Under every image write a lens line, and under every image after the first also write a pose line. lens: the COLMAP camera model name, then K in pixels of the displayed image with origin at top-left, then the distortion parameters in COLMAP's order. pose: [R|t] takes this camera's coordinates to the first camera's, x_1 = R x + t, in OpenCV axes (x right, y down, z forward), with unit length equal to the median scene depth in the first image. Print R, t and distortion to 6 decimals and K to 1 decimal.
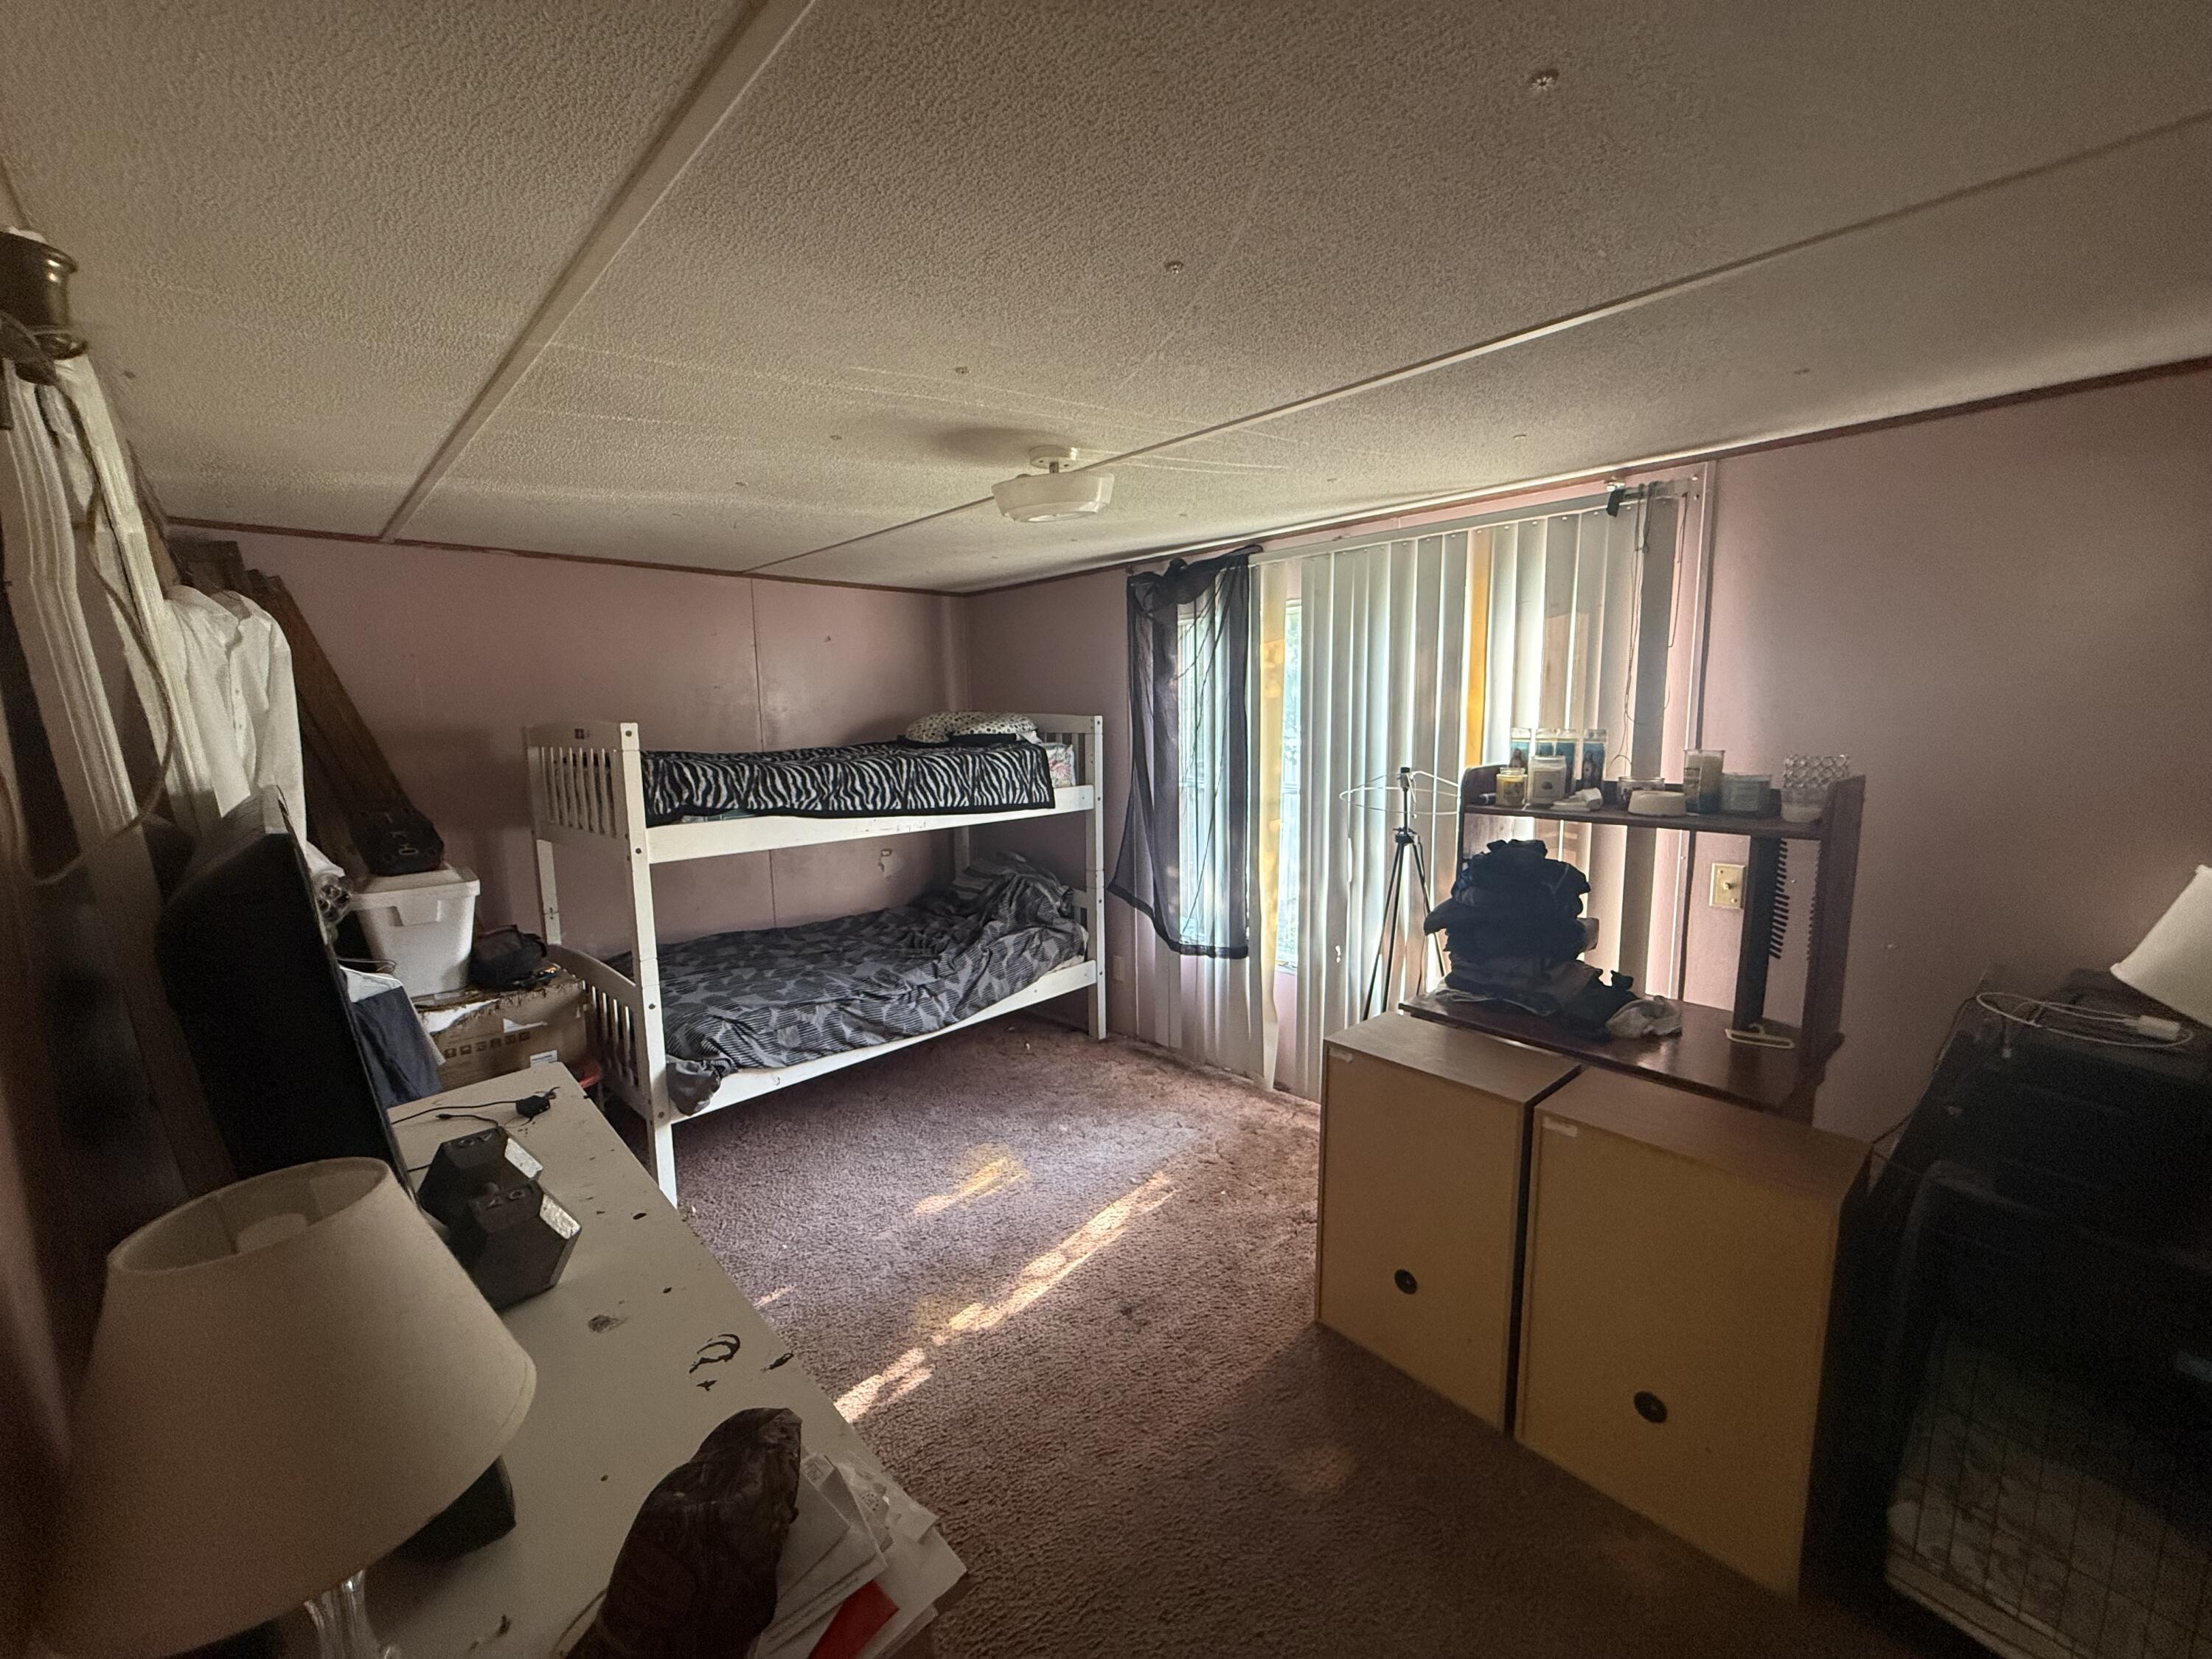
lens RADIAL K [[889.4, 0, 1109.8], [0, 889.4, 830.2], [0, 0, 1]] dist [0.002738, -0.000061]
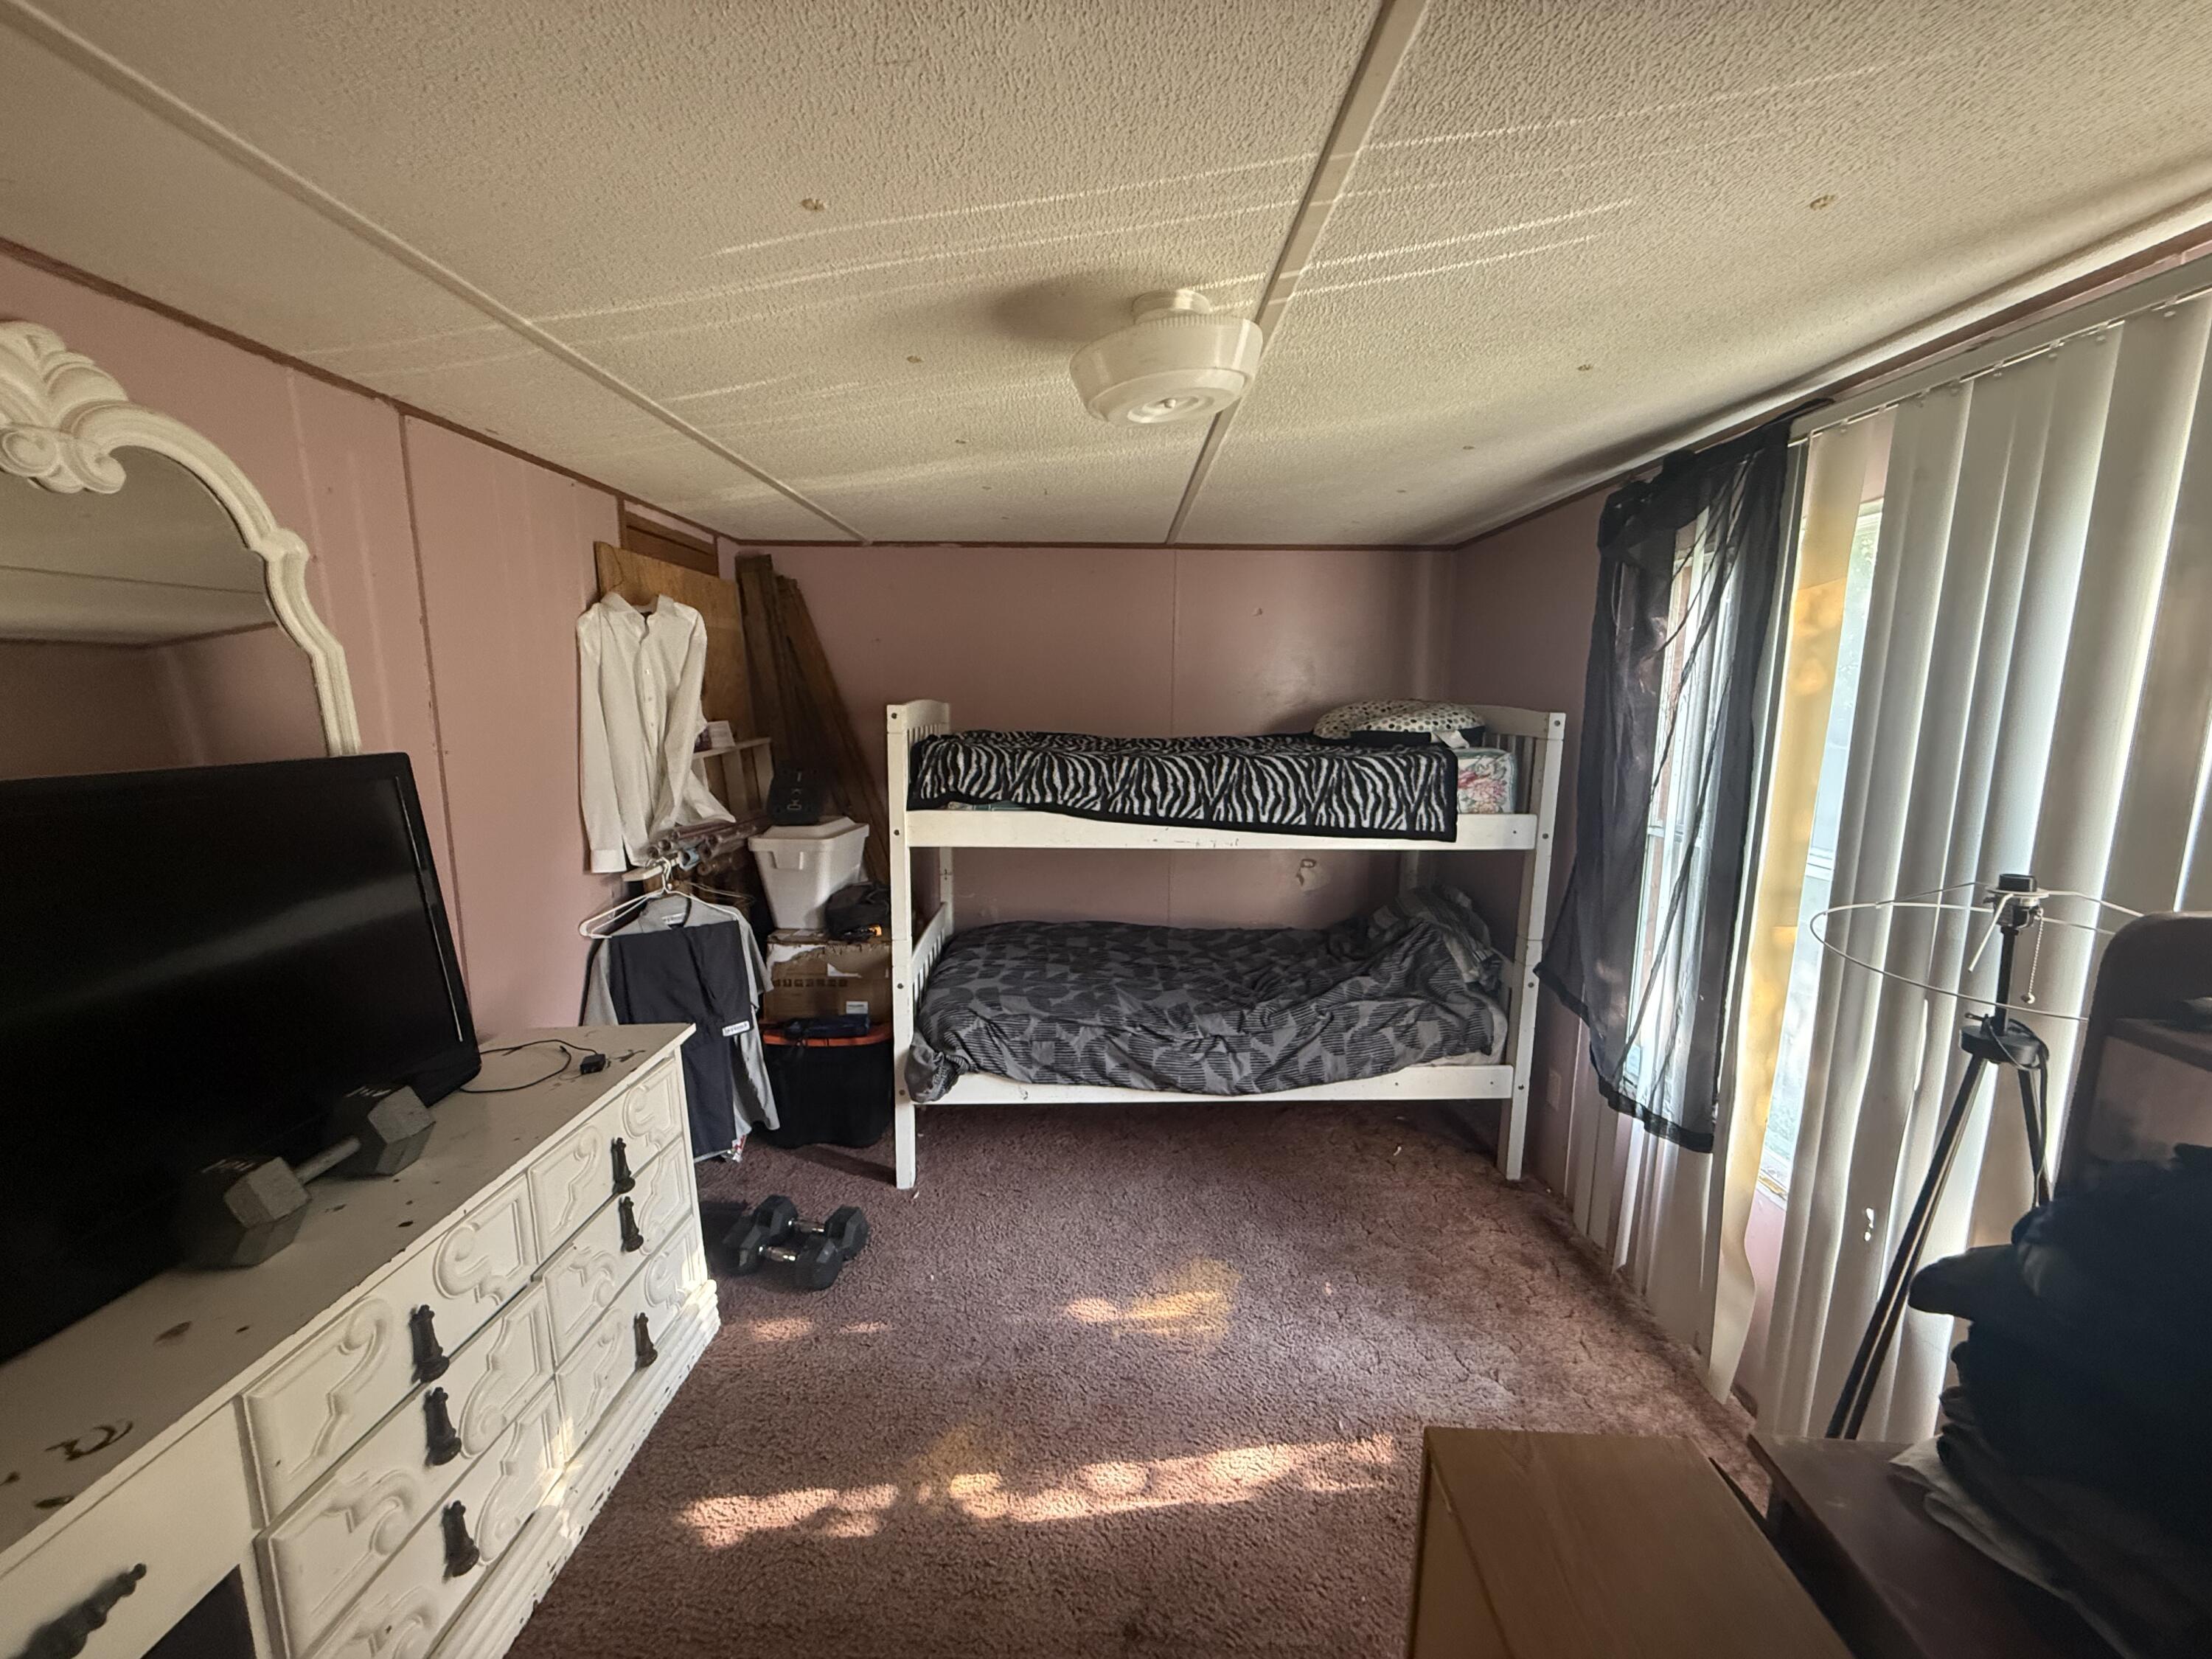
lens RADIAL K [[889.4, 0, 1102.0], [0, 889.4, 831.5], [0, 0, 1]] dist [0.002738, -0.000061]
pose [[0.710778, 0.131889, -0.690941, 0.267332], [-0.113084, 0.990914, 0.072817, -0.062415], [0.694267, 0.026378, 0.719234, 0.351267]]
